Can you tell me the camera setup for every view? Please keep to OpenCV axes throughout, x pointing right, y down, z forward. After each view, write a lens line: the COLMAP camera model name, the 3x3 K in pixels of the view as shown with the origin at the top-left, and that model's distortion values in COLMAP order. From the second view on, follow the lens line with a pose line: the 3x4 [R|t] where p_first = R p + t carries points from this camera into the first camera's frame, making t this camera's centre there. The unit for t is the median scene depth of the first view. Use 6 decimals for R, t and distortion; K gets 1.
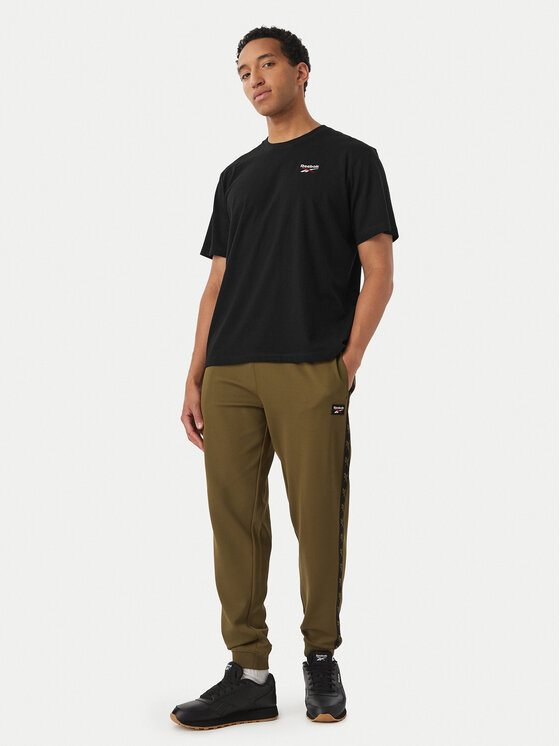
lens RADIAL K [[847.6, 0, 280.0], [0, 847.6, 373.0], [0, 0, 1]] dist [-0.023662, -0.015316]
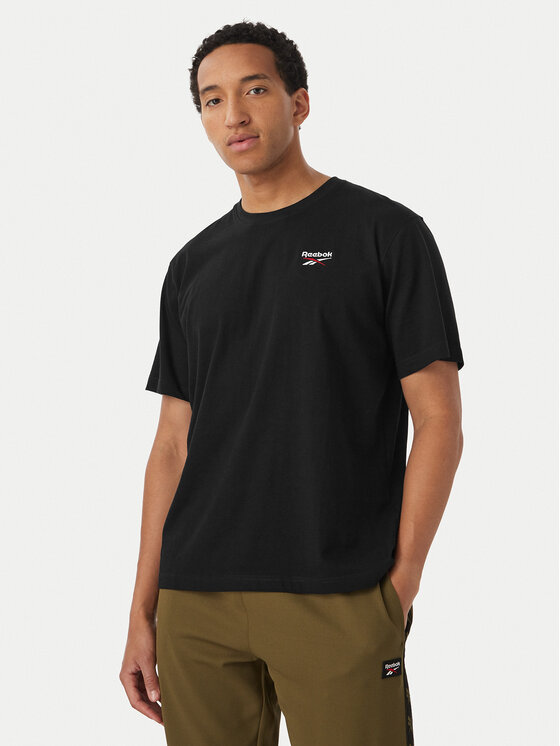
lens RADIAL K [[863.3, 0, 280.0], [0, 863.3, 373.0], [0, 0, 1]] dist [0.005324, 0.010271]
pose [[0.998349, -0.050286, 0.027767, -0.011367], [0.050446, 0.998714, -0.005098, -0.156178], [-0.027475, 0.006491, 0.999601, 0.383766]]
